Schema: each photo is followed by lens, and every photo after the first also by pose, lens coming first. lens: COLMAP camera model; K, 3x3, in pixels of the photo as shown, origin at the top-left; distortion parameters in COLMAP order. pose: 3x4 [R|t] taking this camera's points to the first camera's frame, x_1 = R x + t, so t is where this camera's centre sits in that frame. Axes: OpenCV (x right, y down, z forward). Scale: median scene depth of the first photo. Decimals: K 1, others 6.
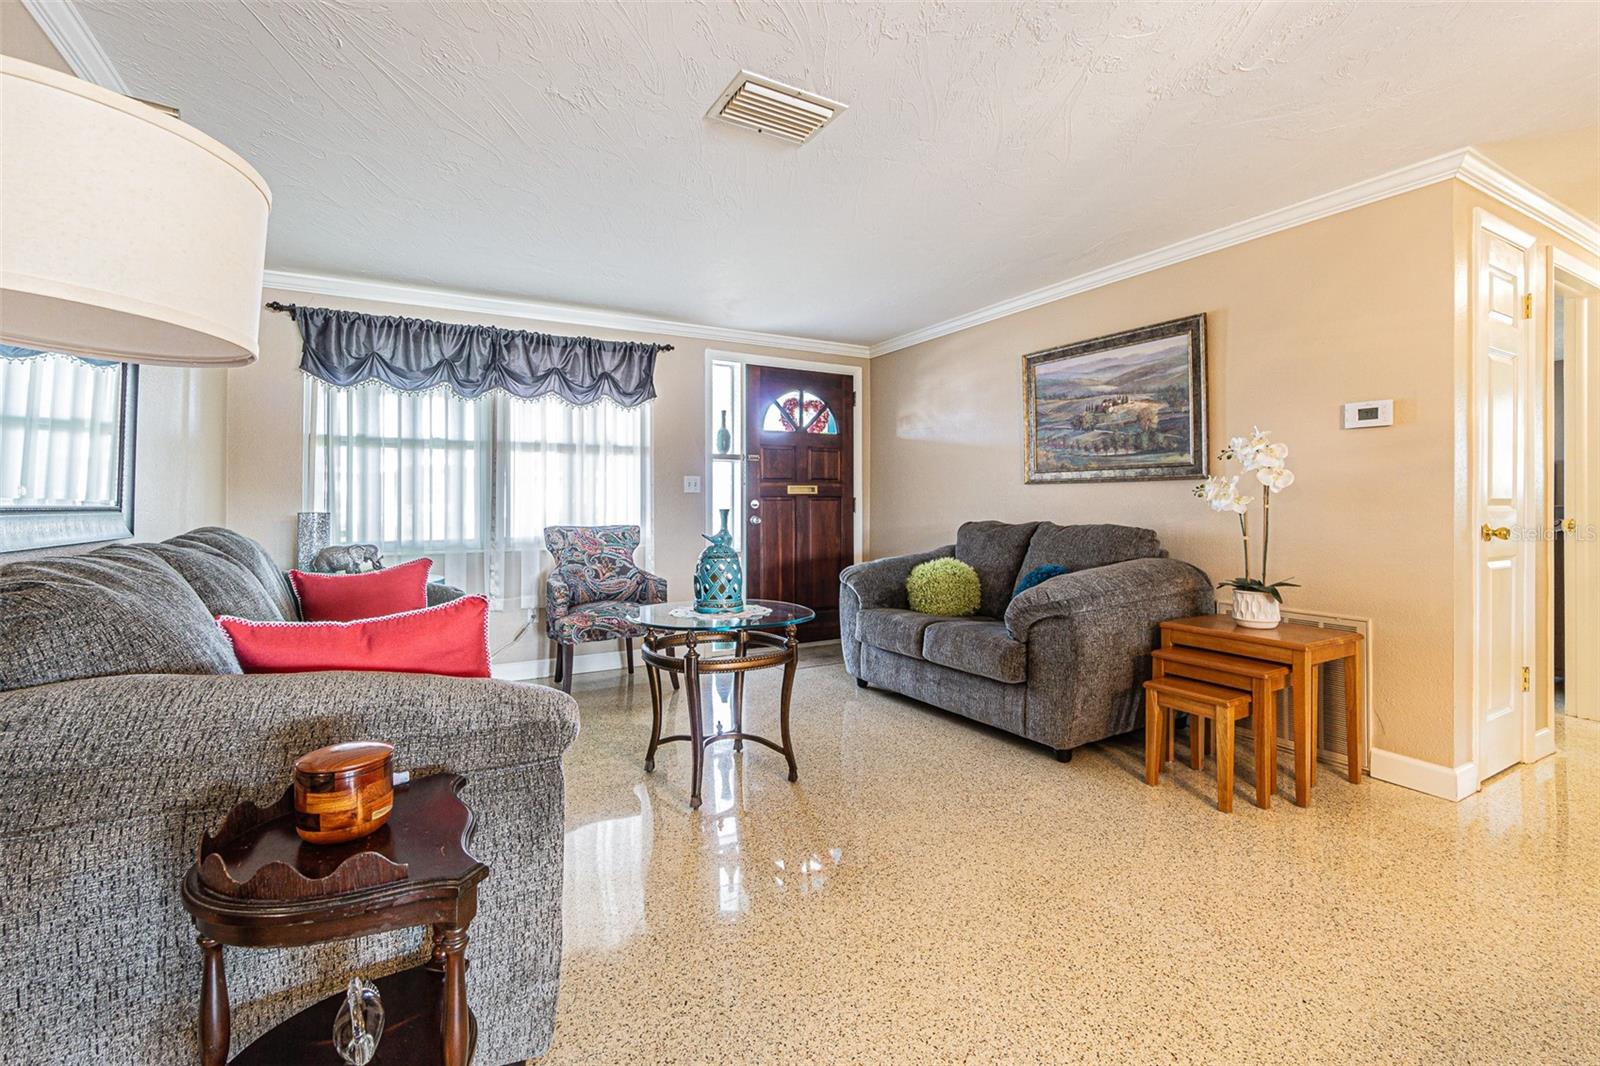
lens RADIAL K [[702.4, 0, 793.7], [0, 702.4, 500.0], [0, 0, 1]] dist [-0.002195, 0.001320]
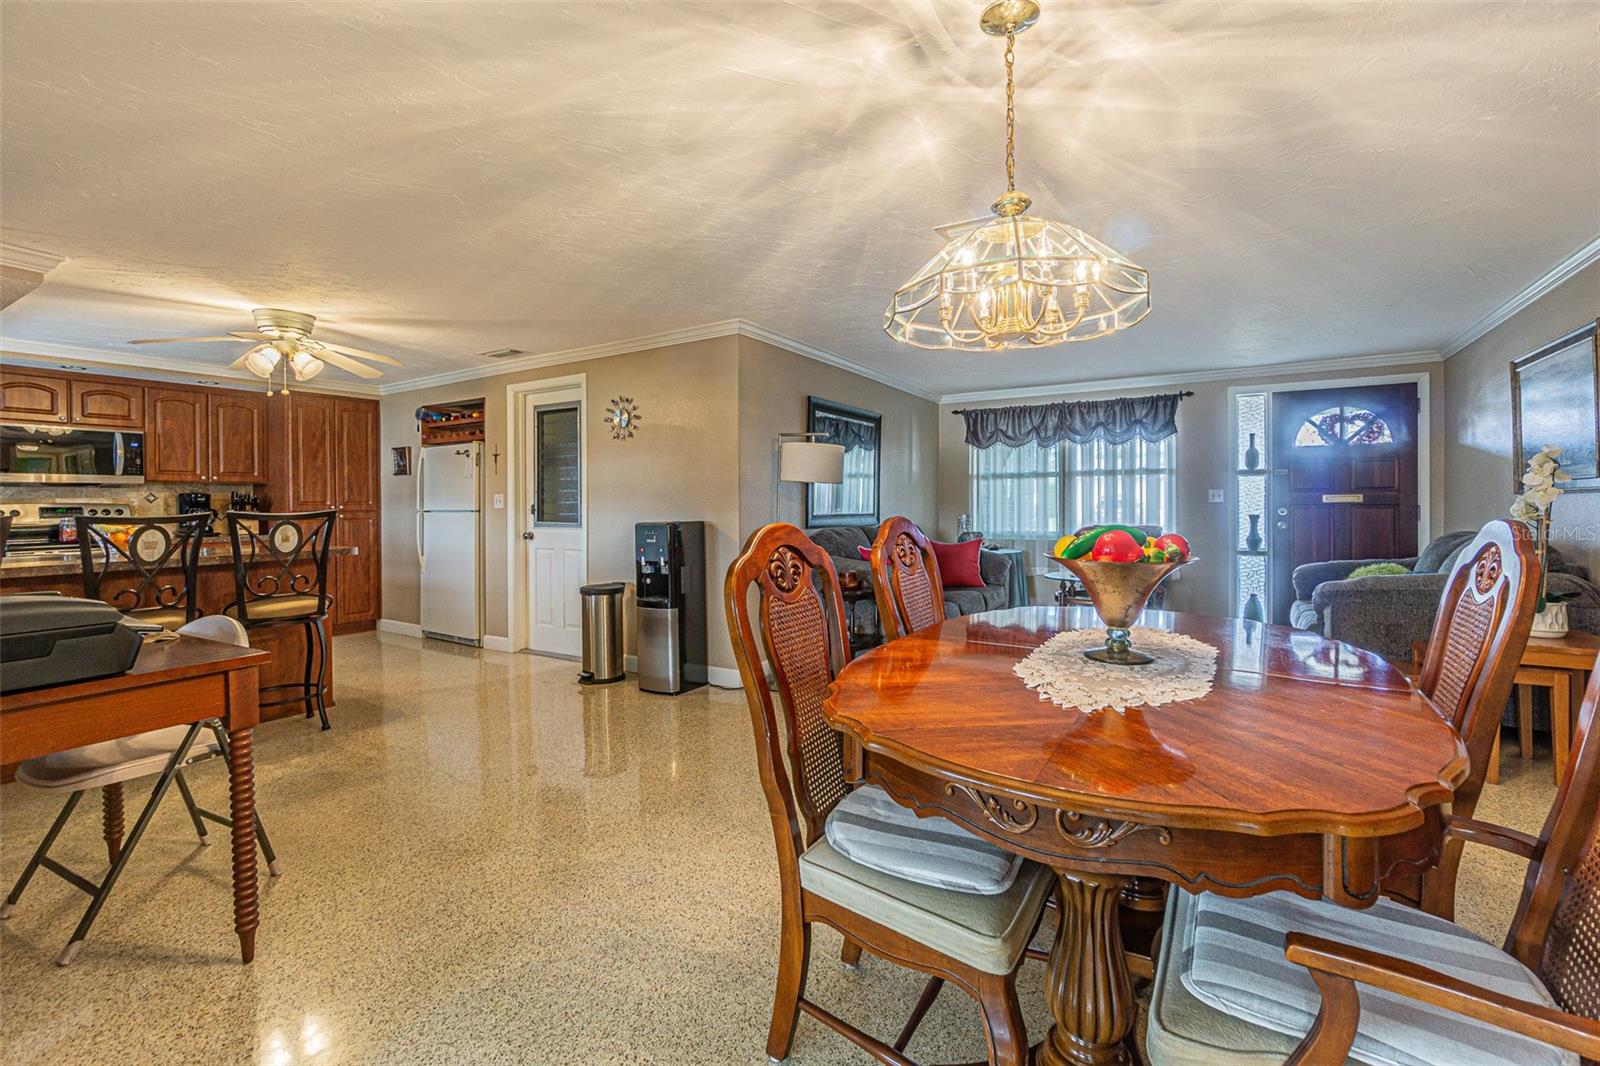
lens RADIAL K [[702.4, 0, 798.2], [0, 702.4, 506.5], [0, 0, 1]] dist [-0.002195, 0.001320]
pose [[0.483387, 0.002291, -0.875404, 0.696011], [0.007088, 0.999954, 0.006531, -0.019155], [0.875378, -0.009362, 0.483348, -0.322322]]
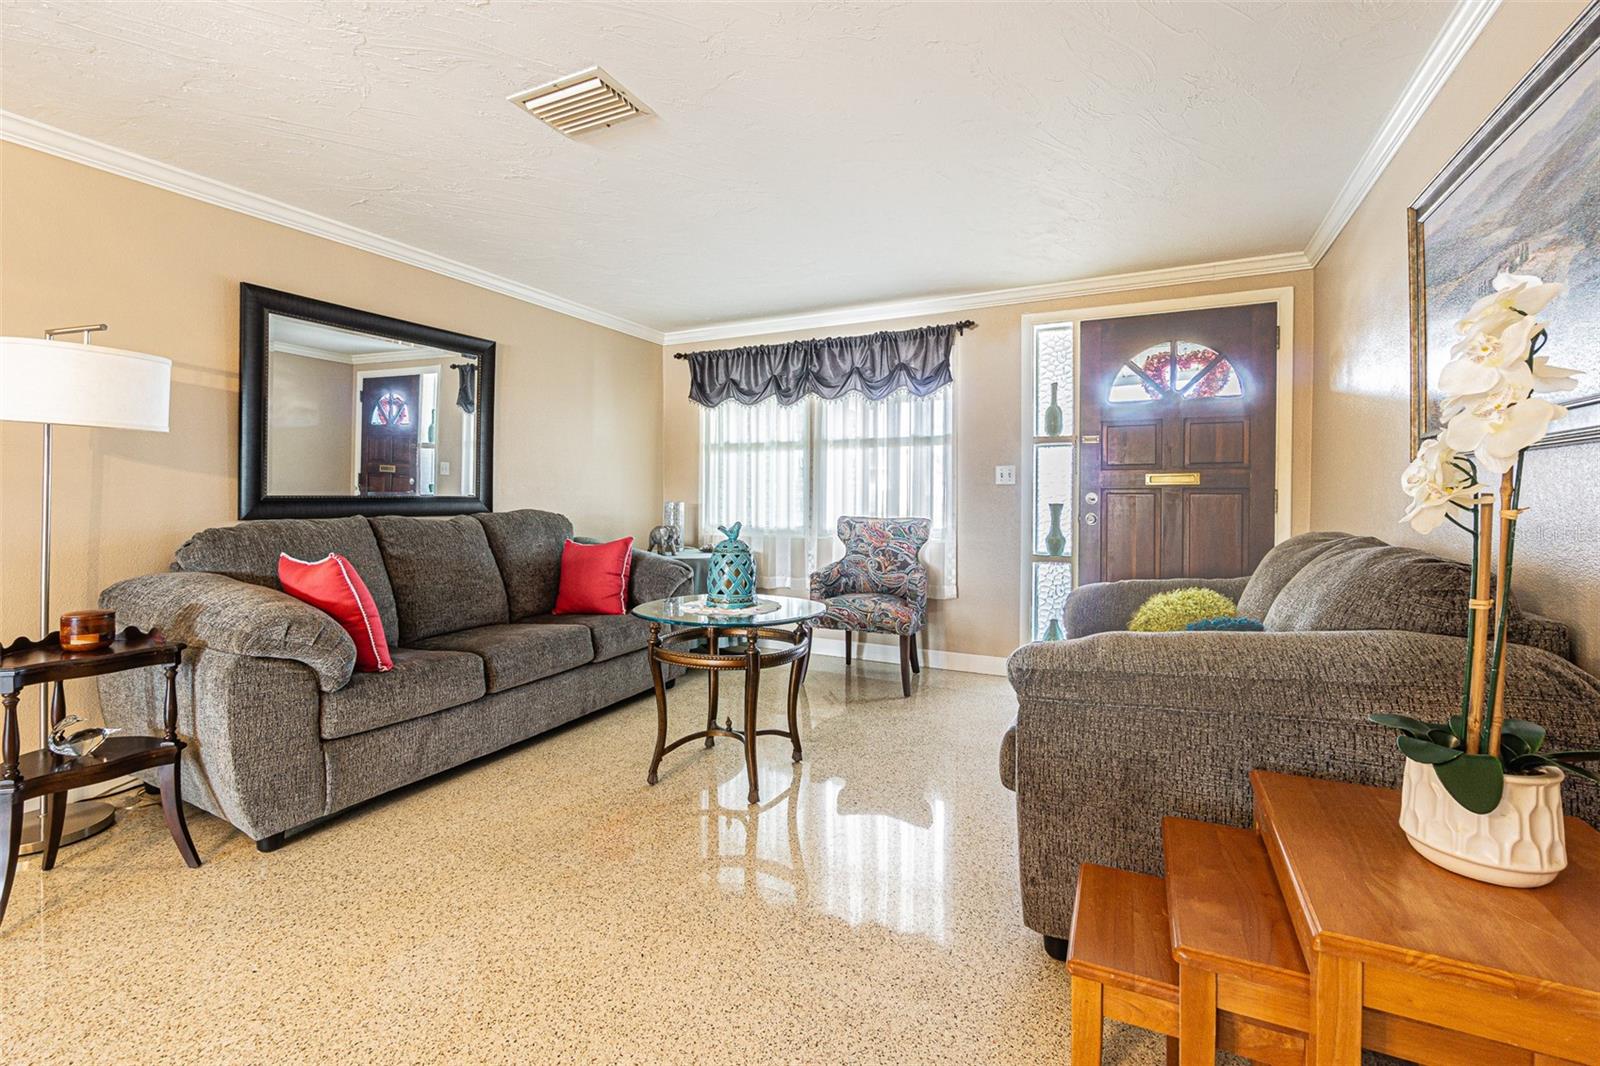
lens RADIAL K [[702.4, 0, 799.7], [0, 702.4, 506.0], [0, 0, 1]] dist [-0.002195, 0.001320]
pose [[0.552048, 0.017257, -0.833633, 0.506747], [-0.001748, 0.999808, 0.019539, -0.000901], [0.833810, -0.009329, 0.551972, 0.356830]]
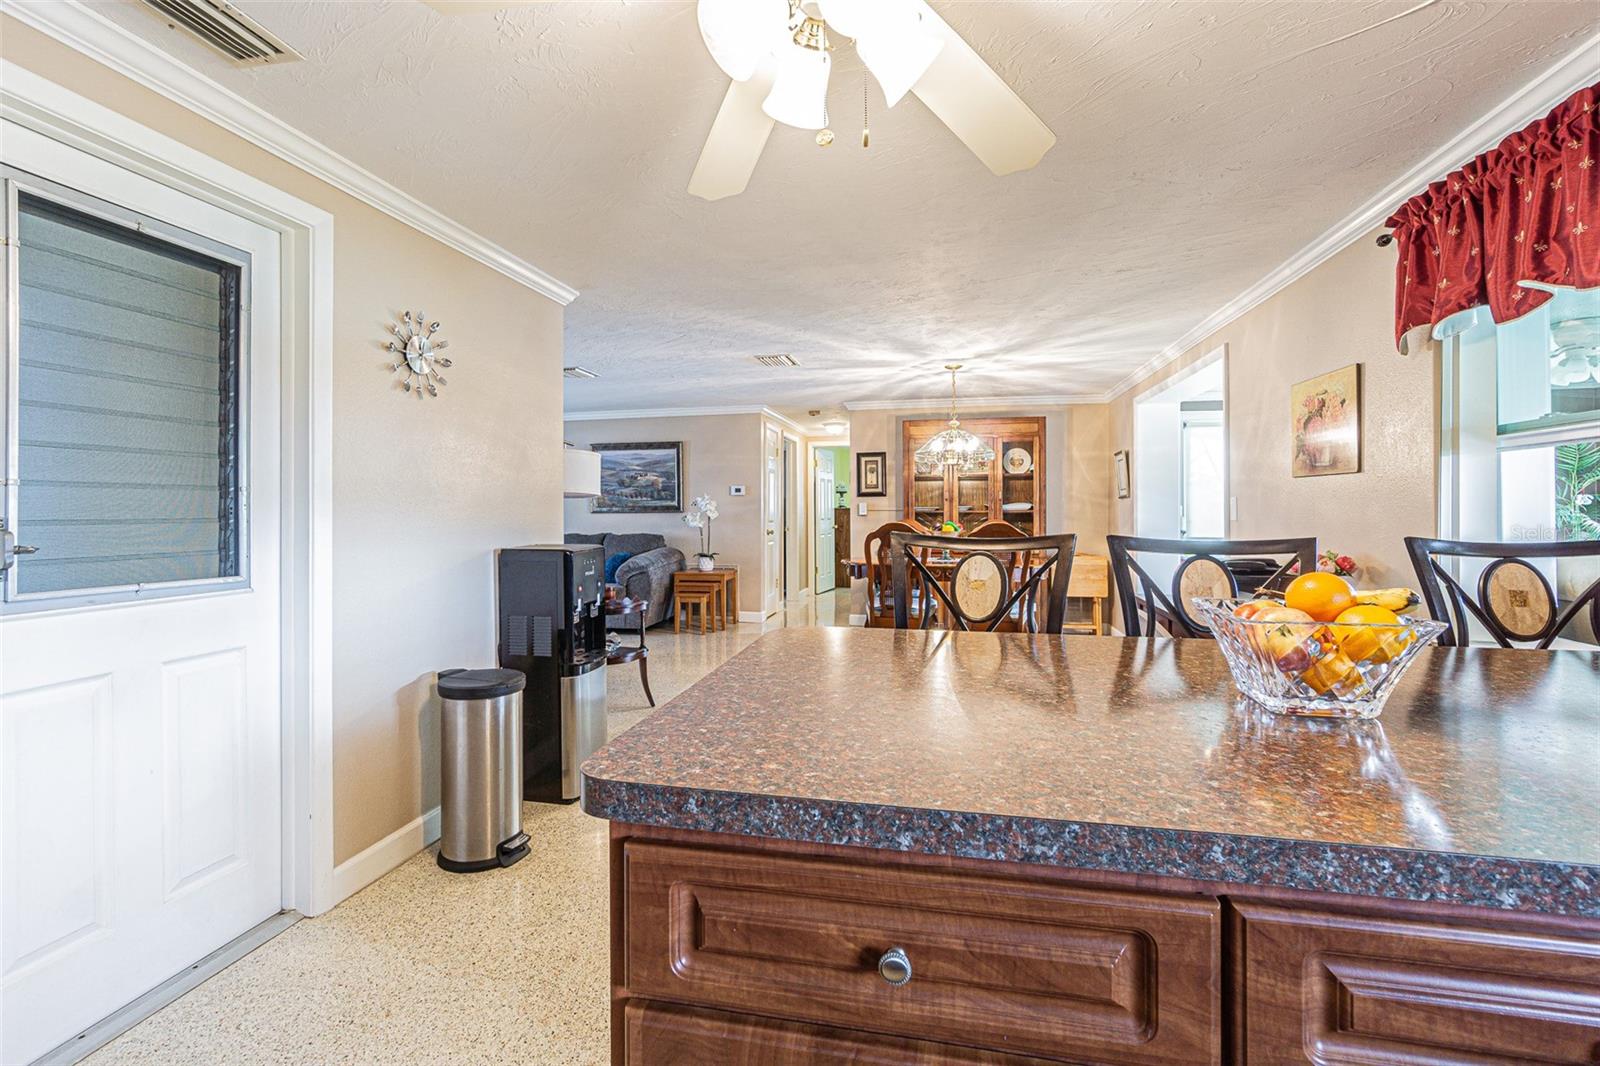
lens RADIAL K [[702.4, 0, 797.9], [0, 702.4, 519.2], [0, 0, 1]] dist [-0.002195, 0.001320]
pose [[0.659808, -0.009779, 0.751371, -0.720385], [0.002311, 0.999937, 0.010985, -0.025834], [-0.751431, -0.005512, 0.659789, -0.654150]]
